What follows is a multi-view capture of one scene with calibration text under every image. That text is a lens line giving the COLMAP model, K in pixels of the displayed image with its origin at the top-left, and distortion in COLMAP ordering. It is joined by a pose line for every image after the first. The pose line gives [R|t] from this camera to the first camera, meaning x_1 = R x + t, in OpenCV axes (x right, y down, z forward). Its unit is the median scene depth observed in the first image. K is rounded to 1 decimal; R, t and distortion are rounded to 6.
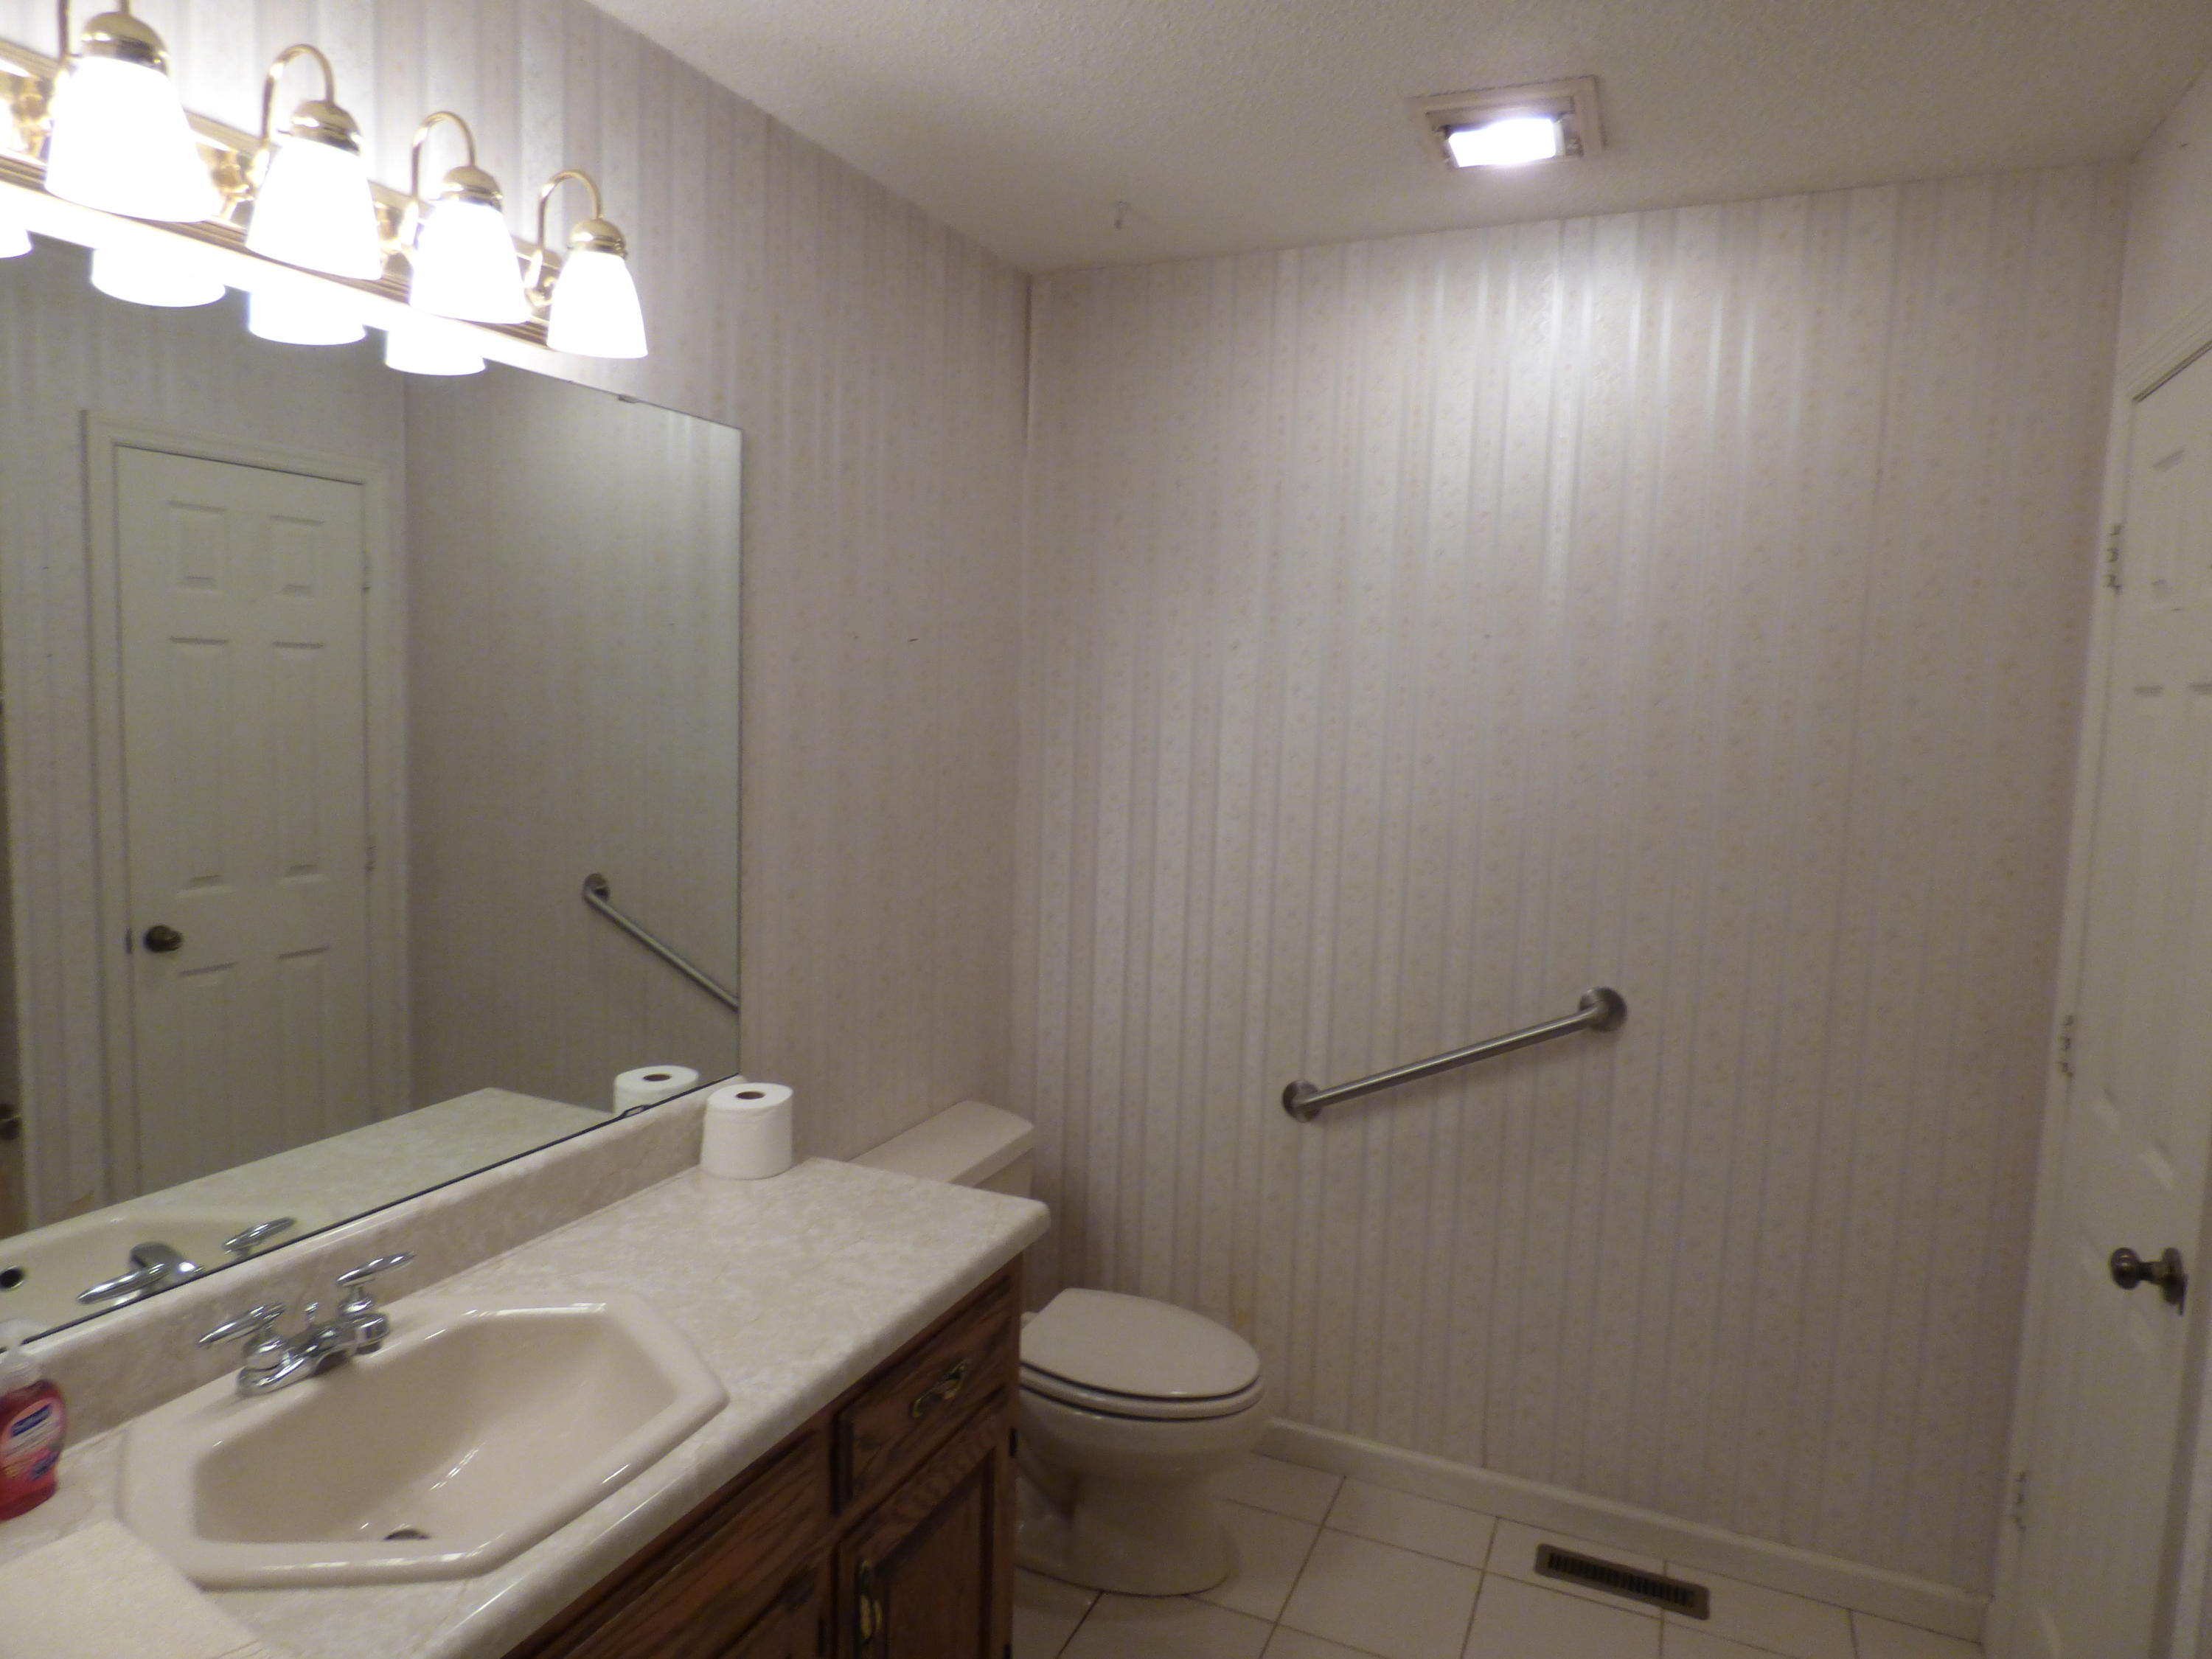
lens RADIAL K [[1368.6, 0, 1100.7], [0, 1368.6, 823.9], [0, 0, 1]] dist [-0.008199, 0.001600]
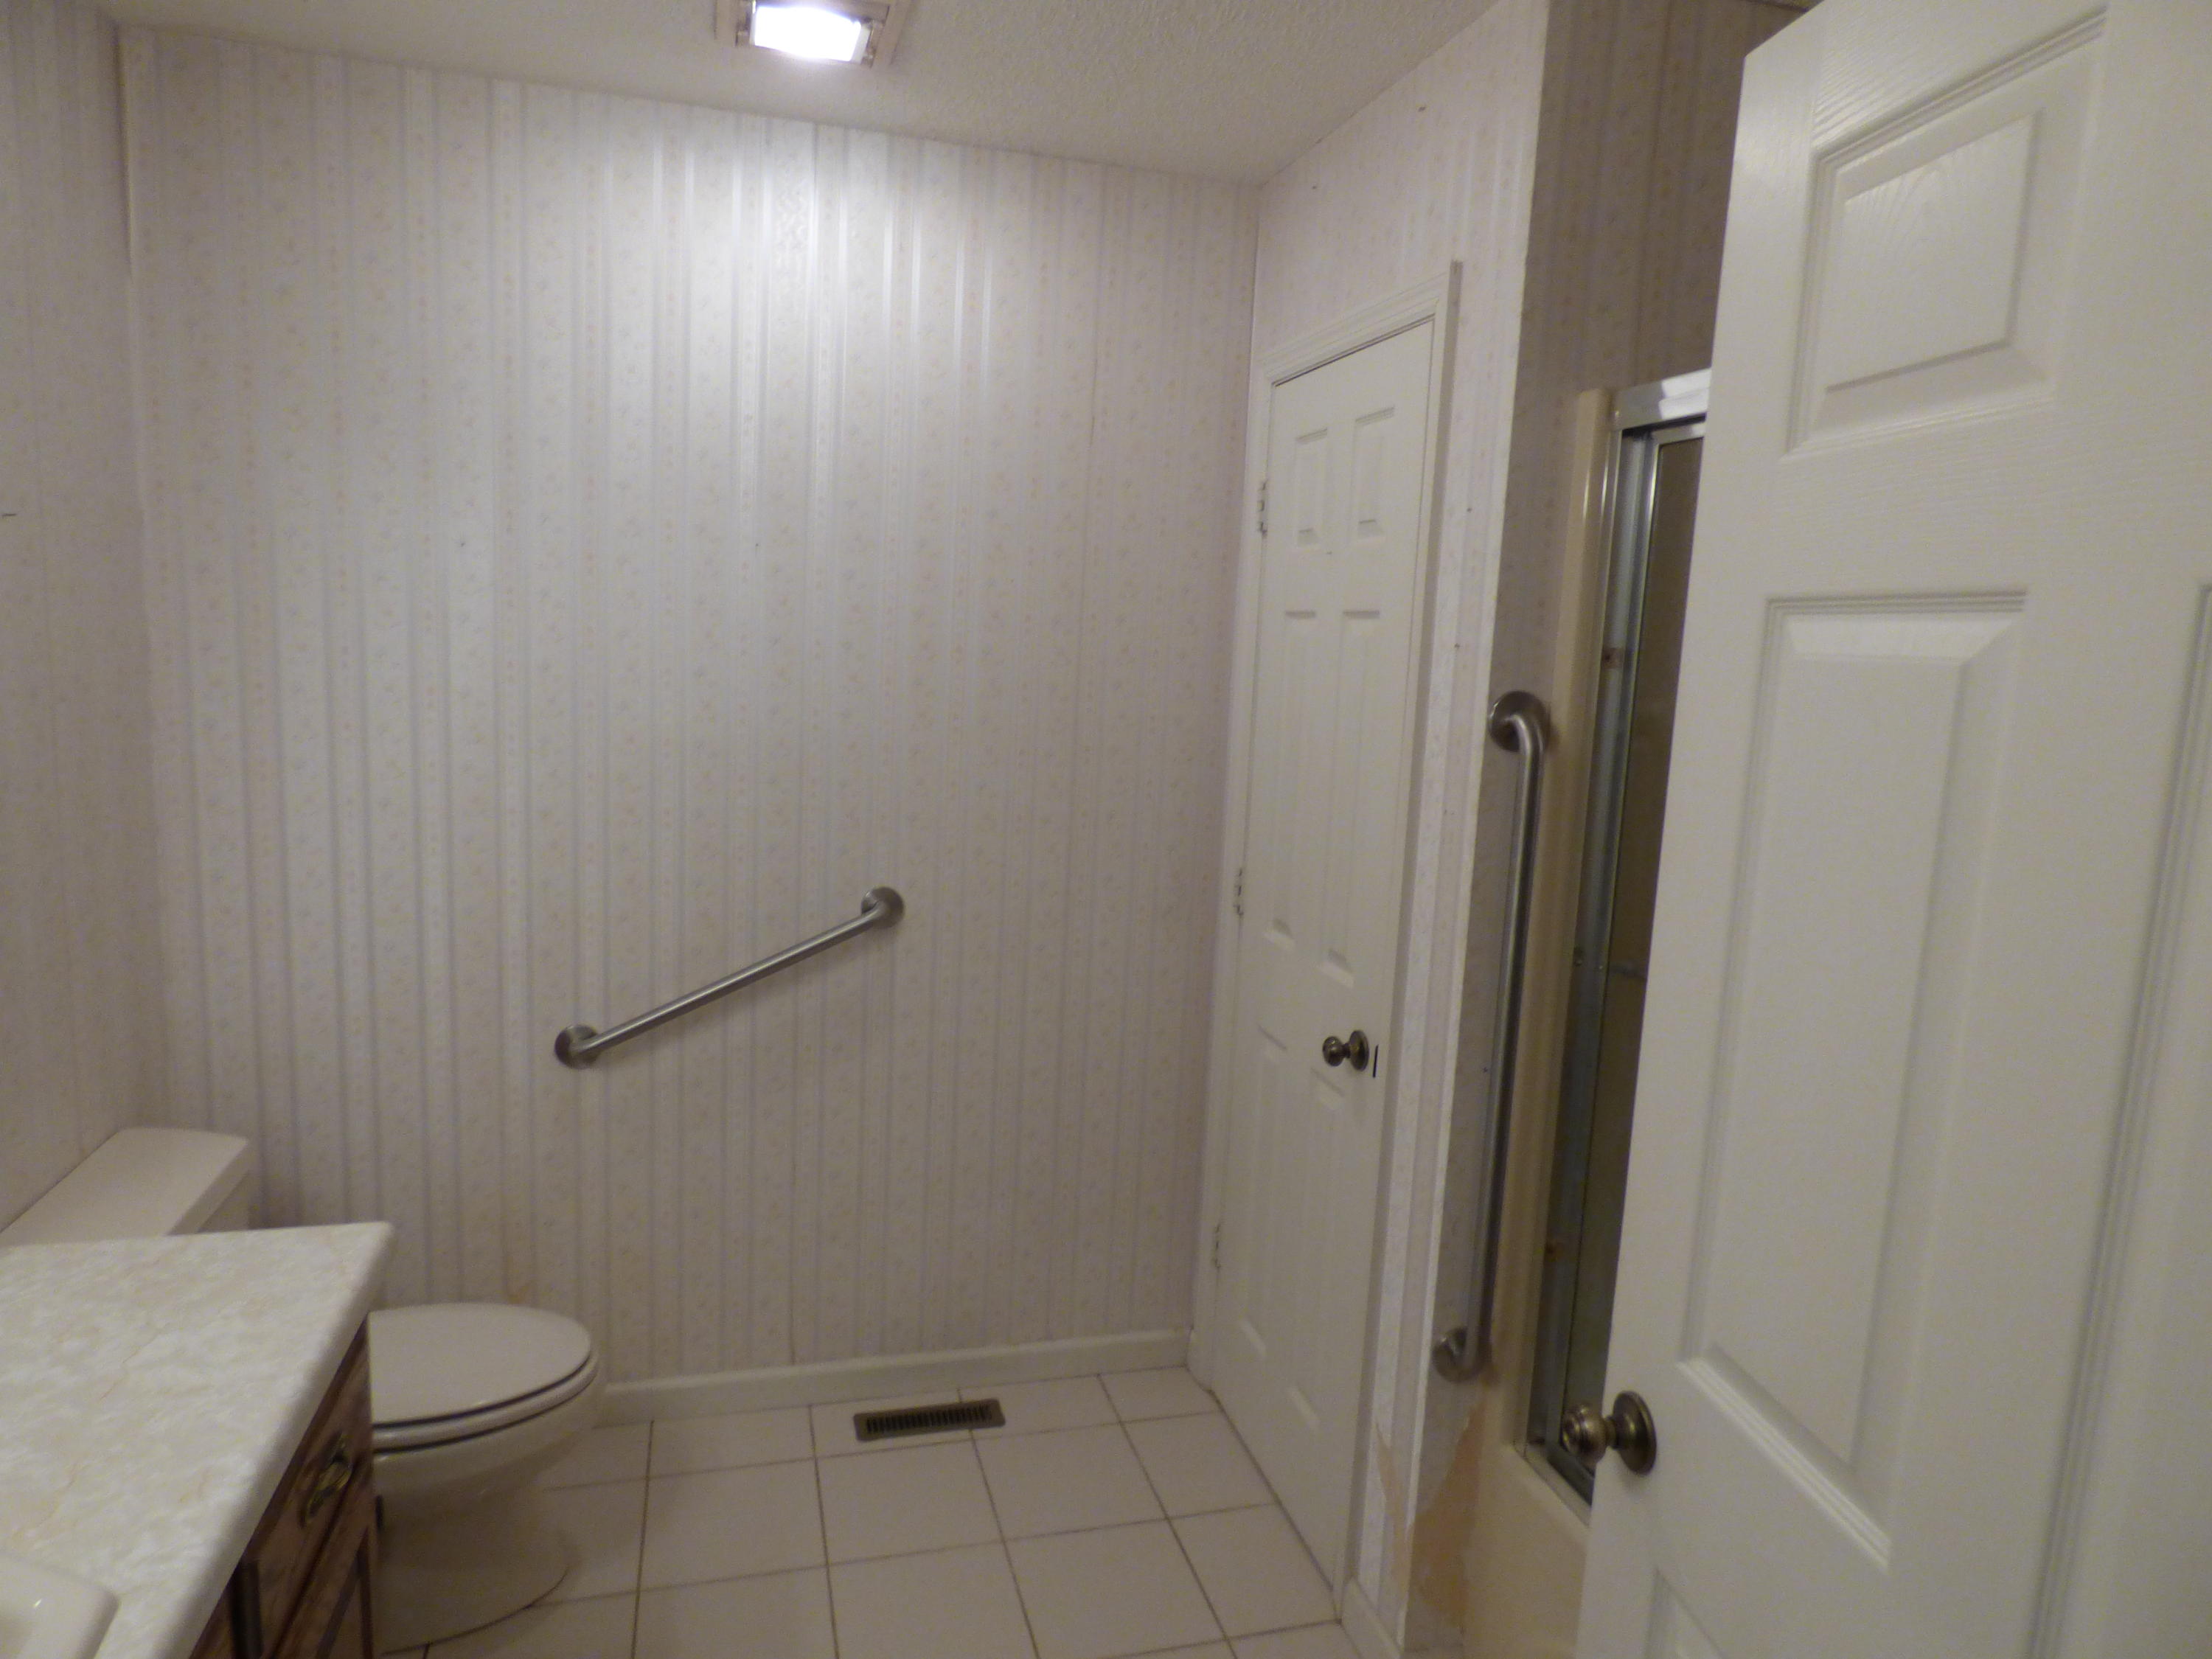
lens RADIAL K [[1368.6, 0, 1101.2], [0, 1368.6, 829.4], [0, 0, 1]] dist [-0.008199, 0.001600]
pose [[0.765709, -0.085014, 0.637544, -0.176967], [0.038214, 0.995488, 0.086848, -0.010902], [-0.642051, -0.042137, 0.765503, 0.086132]]
